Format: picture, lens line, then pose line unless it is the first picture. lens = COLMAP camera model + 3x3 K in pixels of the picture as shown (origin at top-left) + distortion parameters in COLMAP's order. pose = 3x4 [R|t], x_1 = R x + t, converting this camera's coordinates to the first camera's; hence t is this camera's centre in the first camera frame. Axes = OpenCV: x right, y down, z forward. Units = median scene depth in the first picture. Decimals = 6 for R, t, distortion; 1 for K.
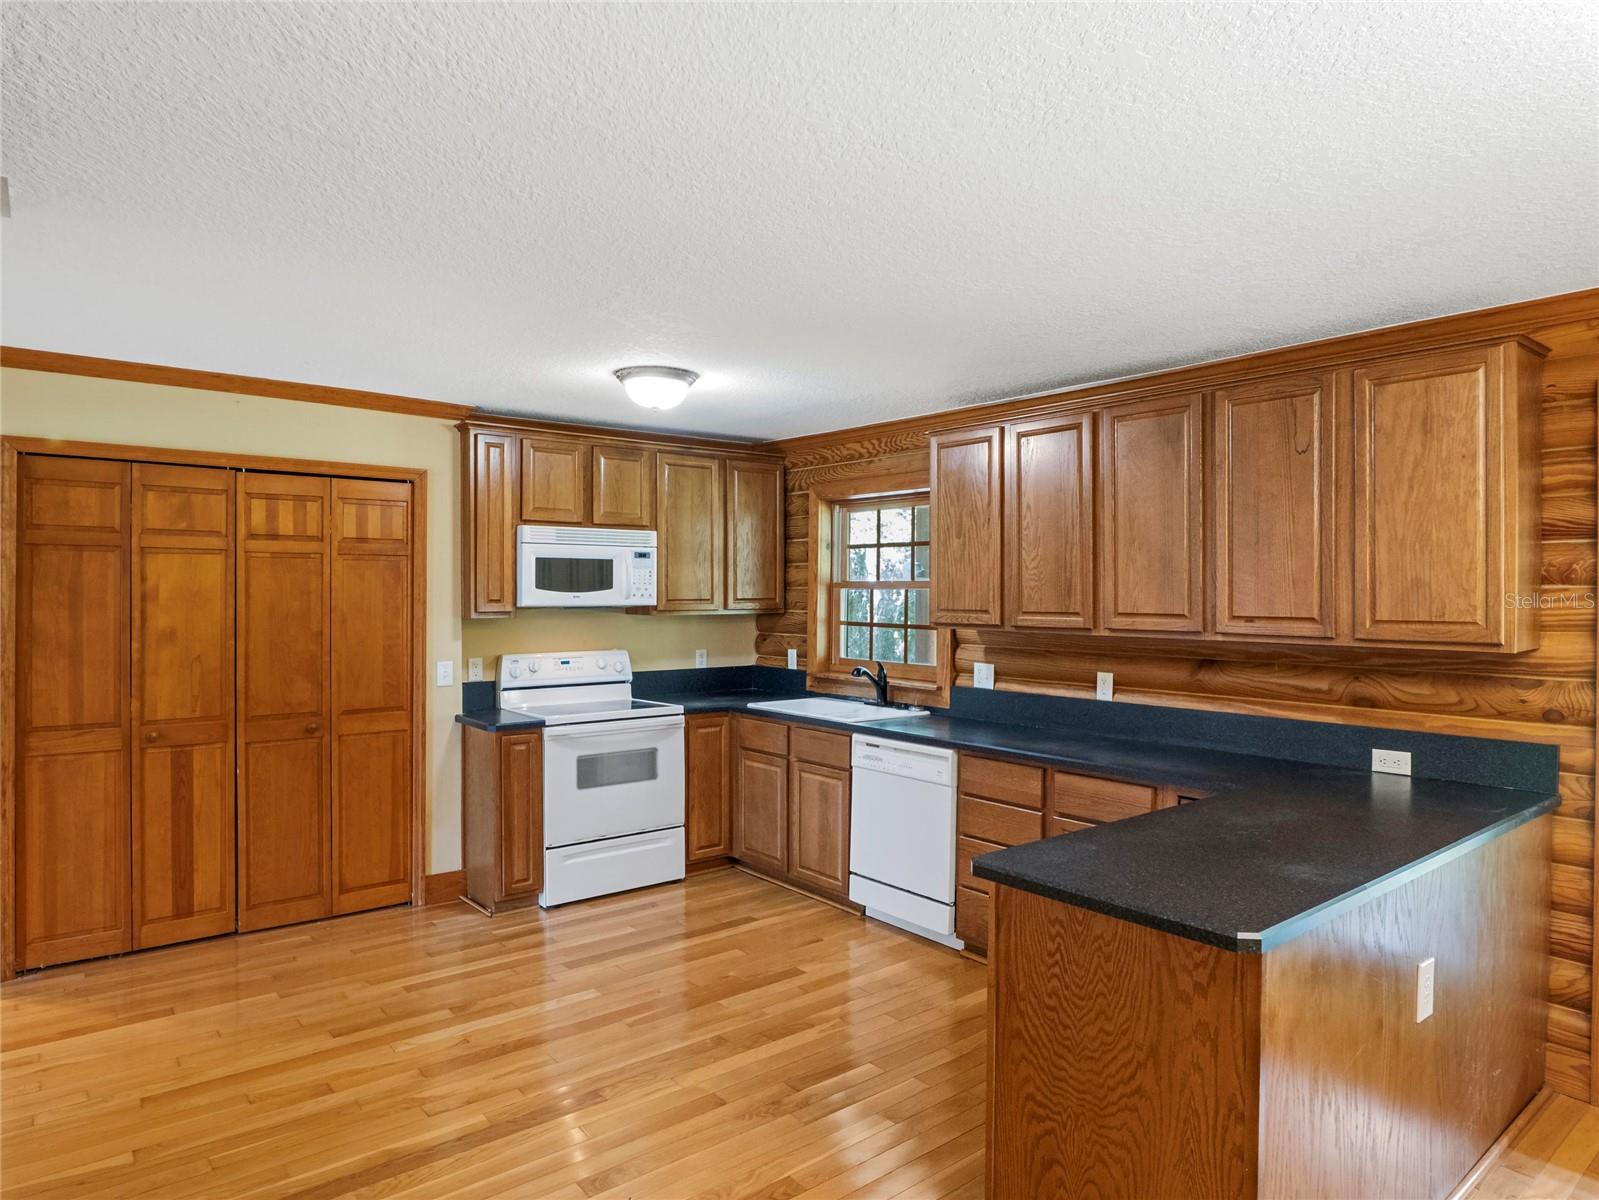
lens RADIAL K [[957.9, 0, 800.1], [0, 957.9, 601.3], [0, 0, 1]] dist [-0.036823, 0.015057]
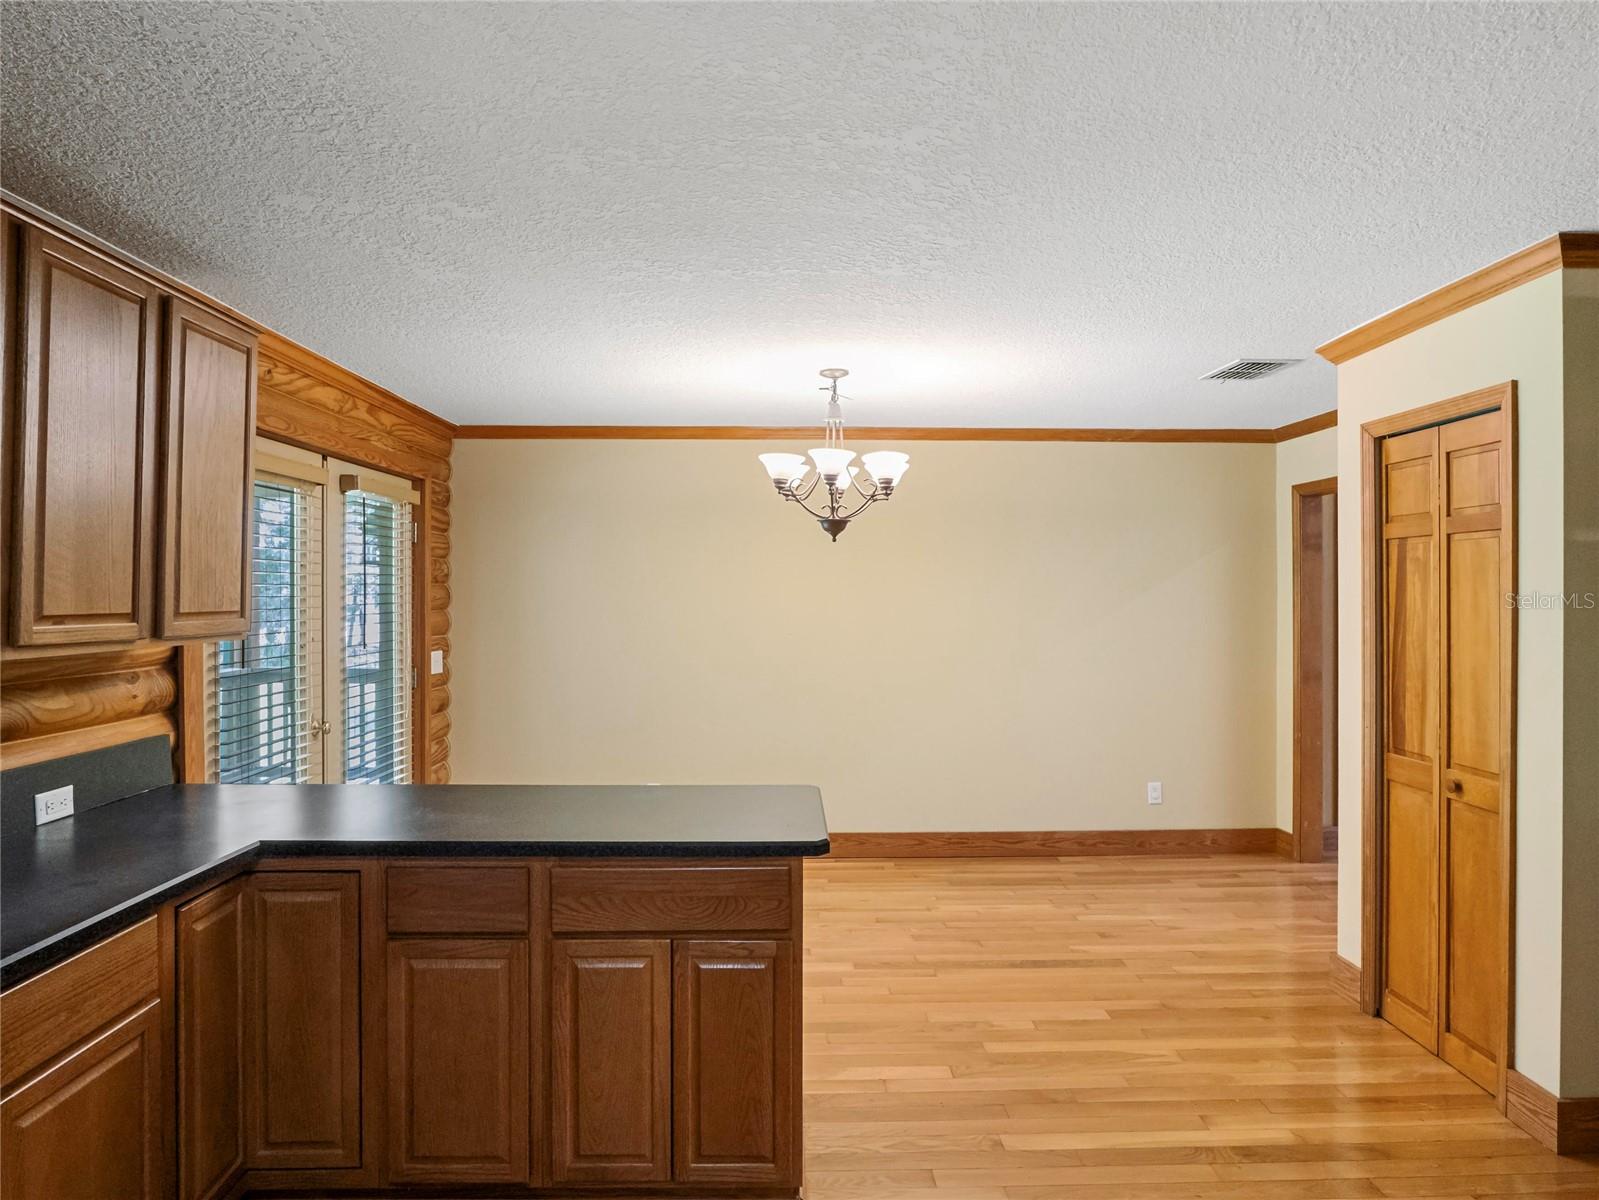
lens RADIAL K [[957.9, 0, 794.4], [0, 957.9, 583.9], [0, 0, 1]] dist [-0.036823, 0.015057]
pose [[-0.786351, -0.001756, 0.617777, -0.222678], [-0.001752, 0.999998, 0.000613, -0.004489], [-0.617777, -0.000600, -0.786353, 0.928490]]
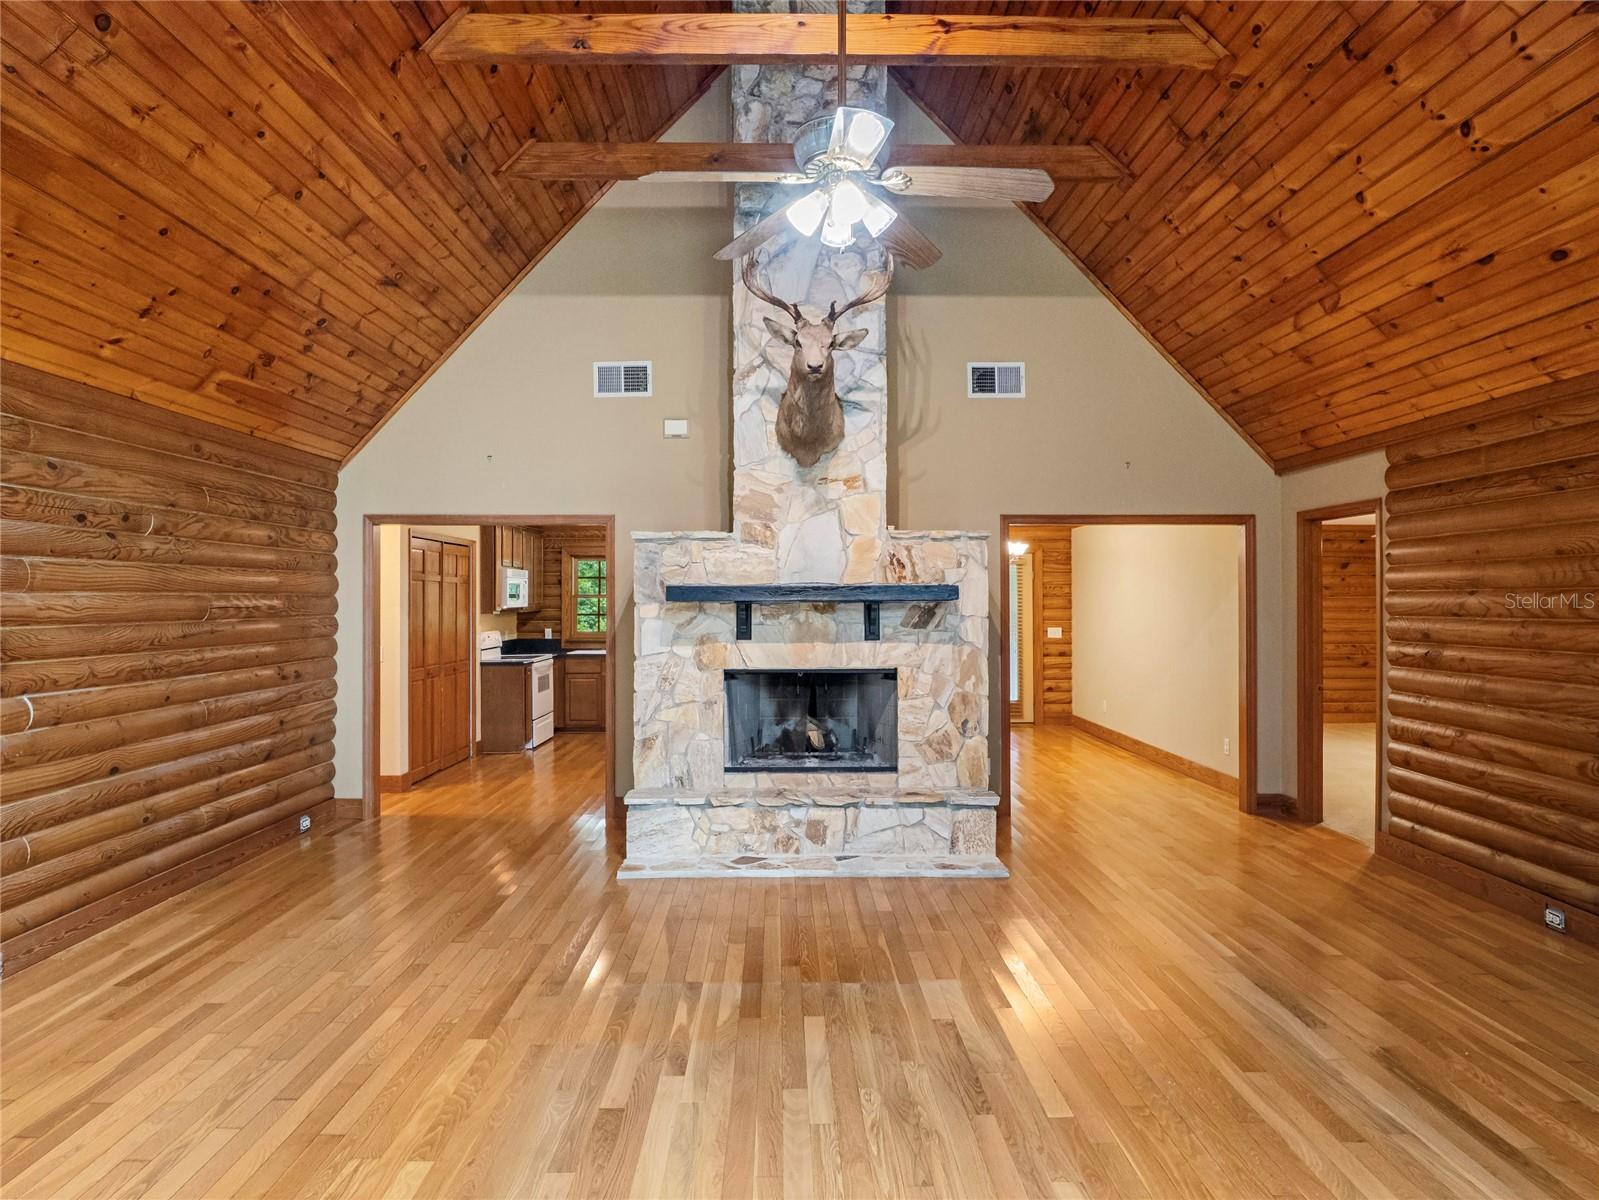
lens RADIAL K [[957.9, 0, 795.4], [0, 957.9, 593.1], [0, 0, 1]] dist [-0.036823, 0.015057]
pose [[0.614730, 0.000417, 0.788738, -1.706396], [0.006854, 0.999959, -0.005871, -0.011626], [-0.788708, 0.009015, 0.614702, -0.840561]]
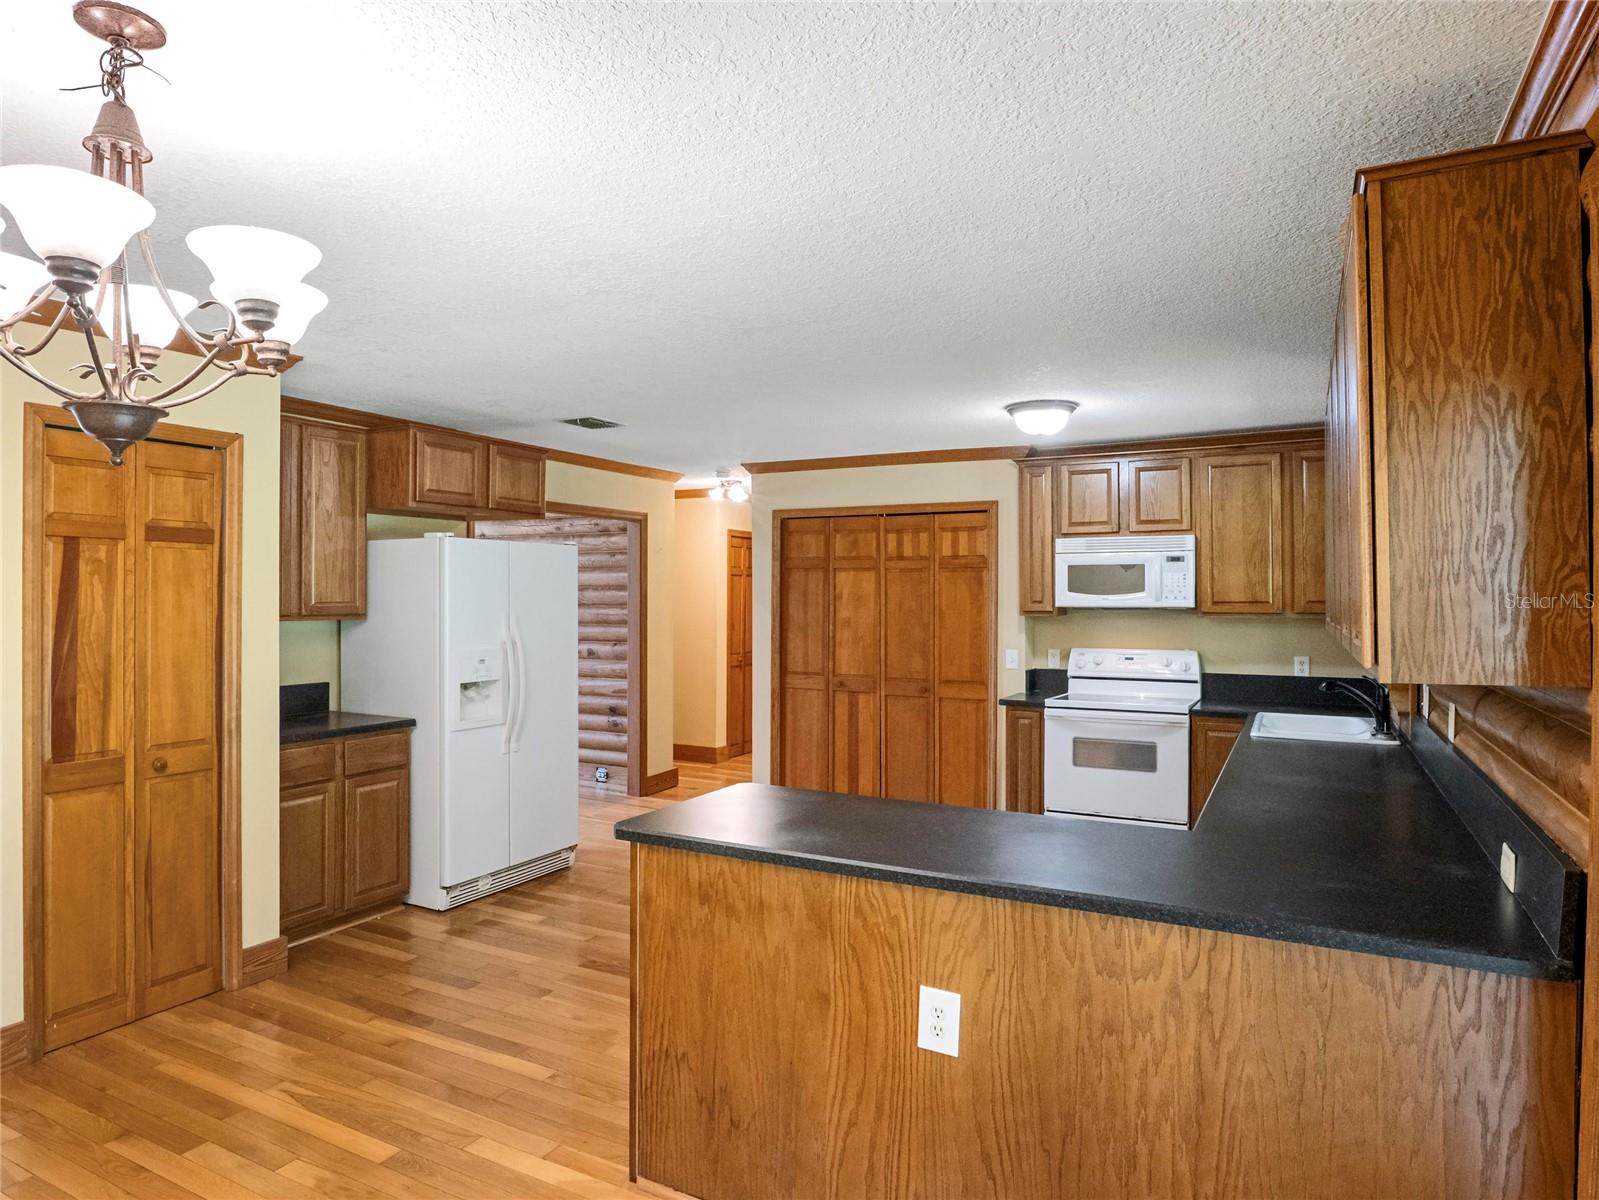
lens RADIAL K [[957.9, 0, 798.4], [0, 957.9, 598.3], [0, 0, 1]] dist [-0.036823, 0.015057]
pose [[0.394480, -0.002617, -0.918901, 0.755217], [-0.008397, 0.999944, -0.006452, 0.005844], [0.918866, 0.010261, 0.394435, 0.261822]]
